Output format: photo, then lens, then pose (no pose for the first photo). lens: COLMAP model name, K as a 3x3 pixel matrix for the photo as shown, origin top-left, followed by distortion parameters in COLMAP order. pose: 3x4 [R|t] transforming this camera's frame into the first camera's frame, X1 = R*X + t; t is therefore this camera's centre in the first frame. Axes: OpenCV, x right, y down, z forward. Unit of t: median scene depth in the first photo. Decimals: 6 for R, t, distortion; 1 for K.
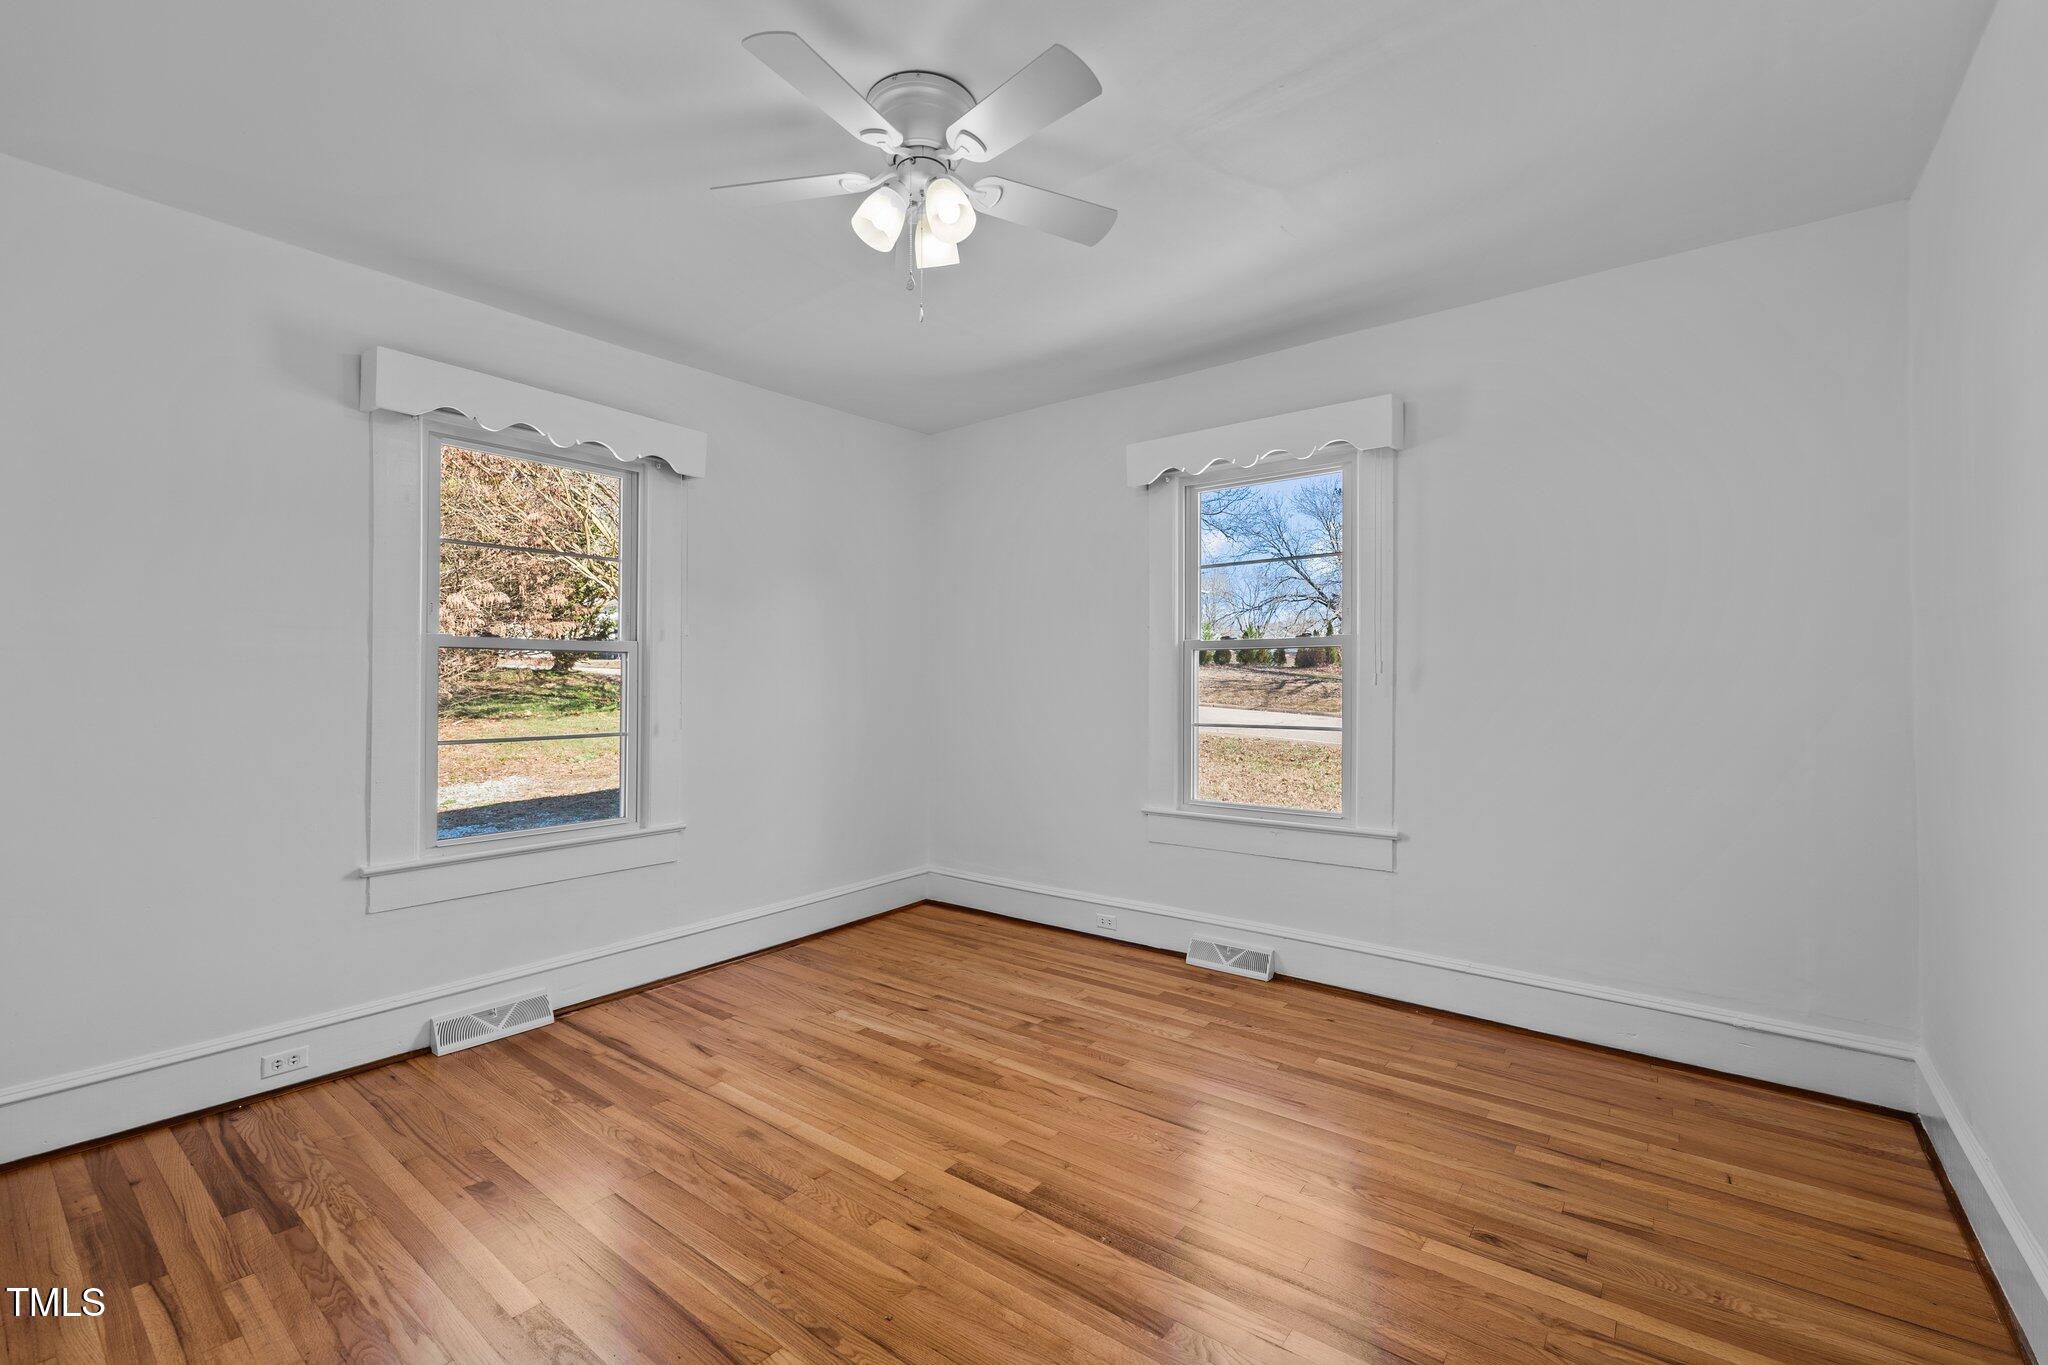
lens RADIAL K [[871.8, 0, 1037.7], [0, 871.8, 677.8], [0, 0, 1]] dist [0.001009, -0.000045]
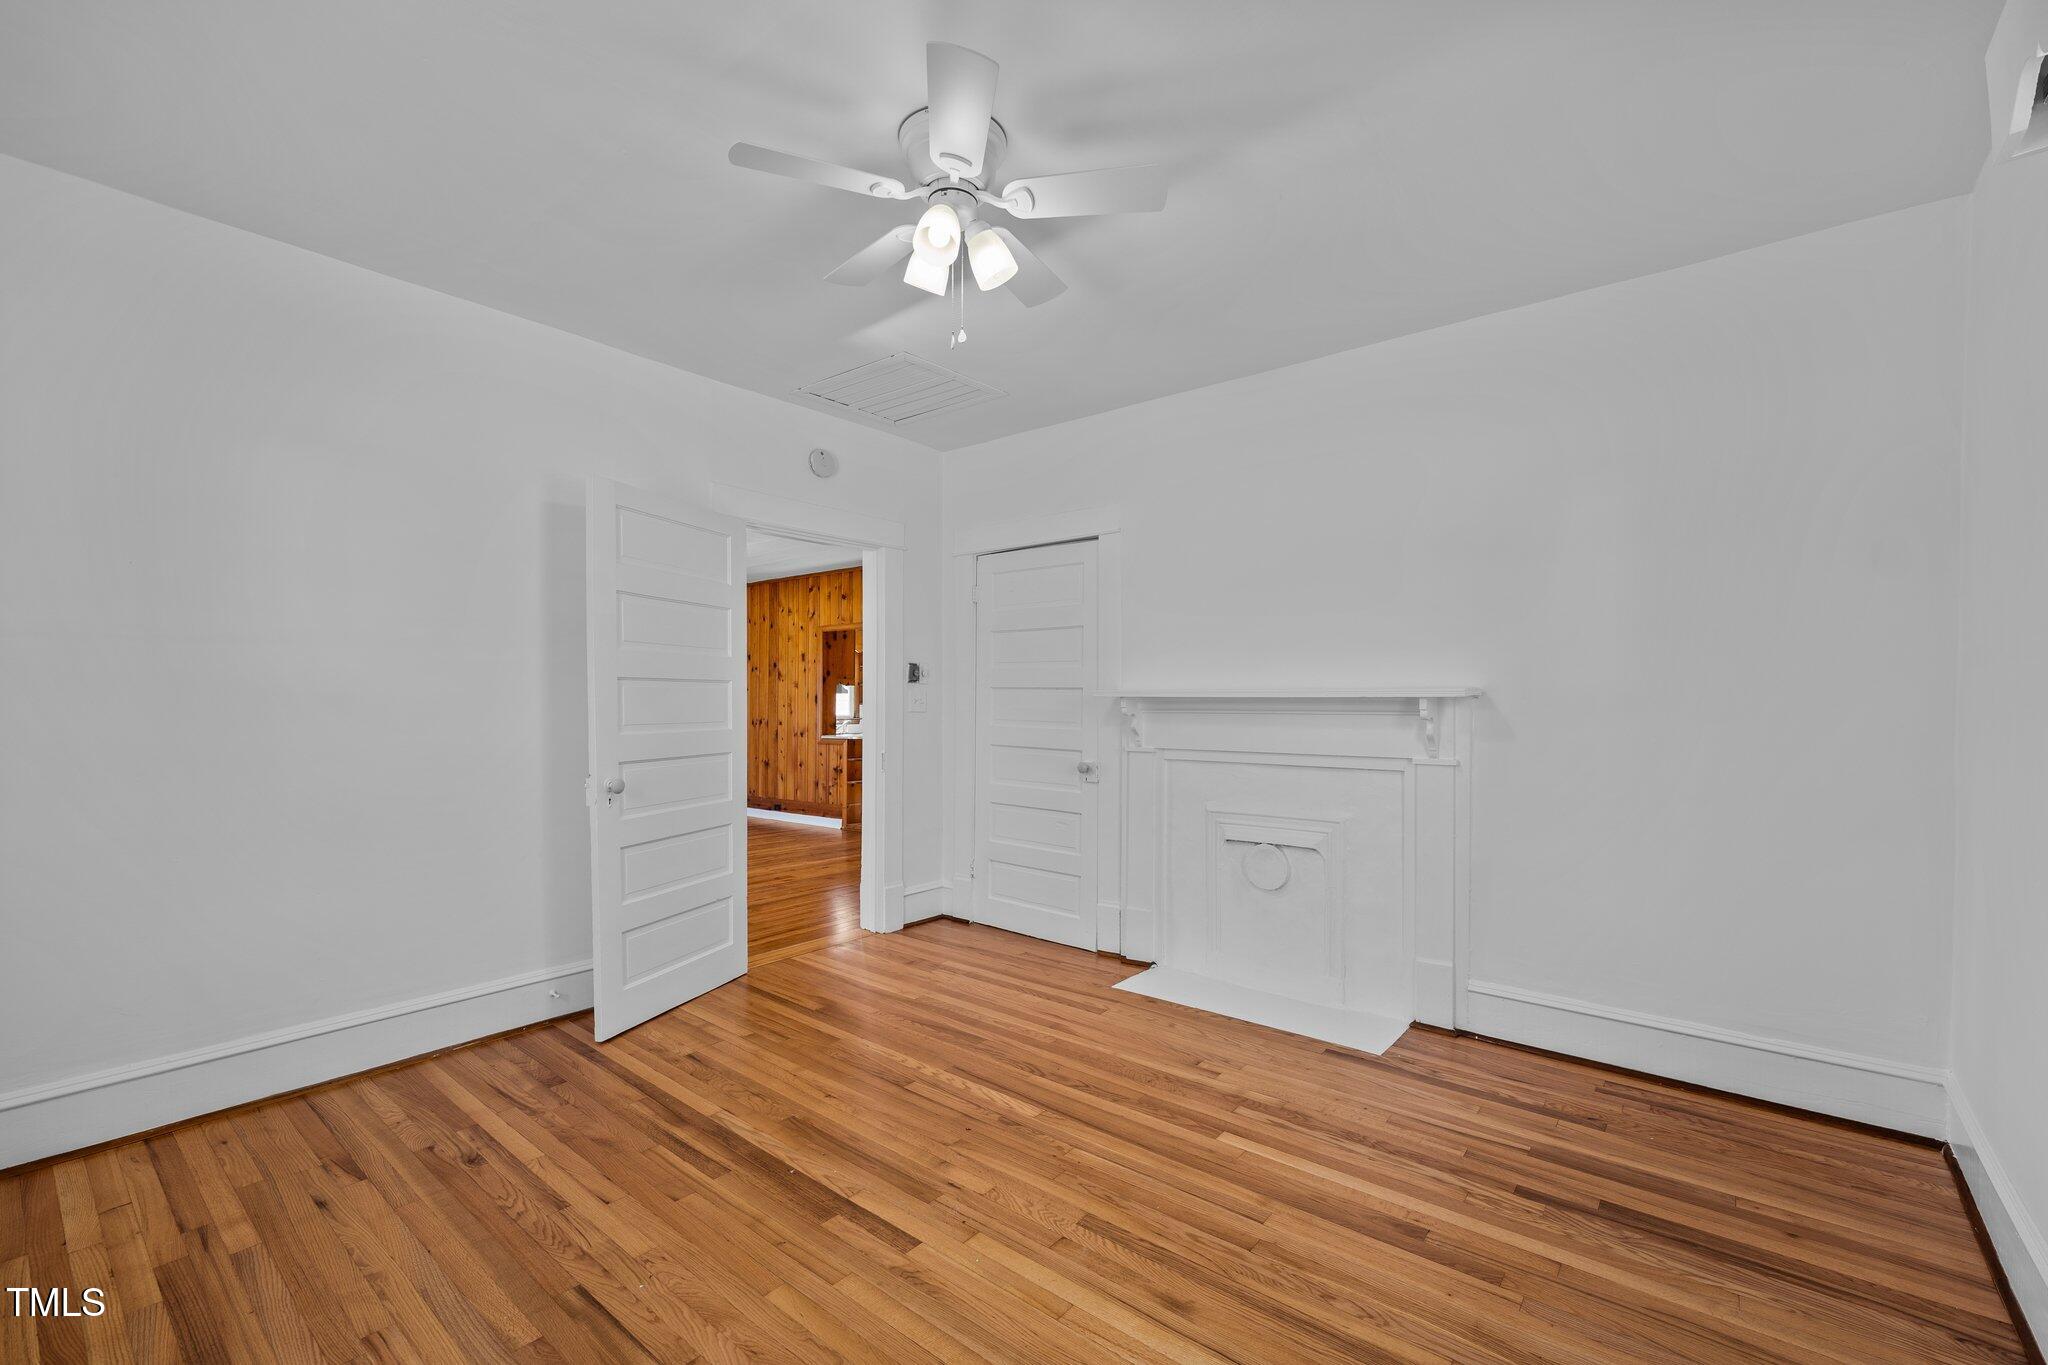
lens RADIAL K [[856.5, 0, 1026.2], [0, 856.5, 708.6], [0, 0, 1]] dist [0.001723, 0.000091]
pose [[-0.999553, 0.000301, 0.029905, -0.167250], [0.000190, 0.999993, -0.003707, 0.015320], [-0.029906, -0.003700, -0.999546, 1.305883]]
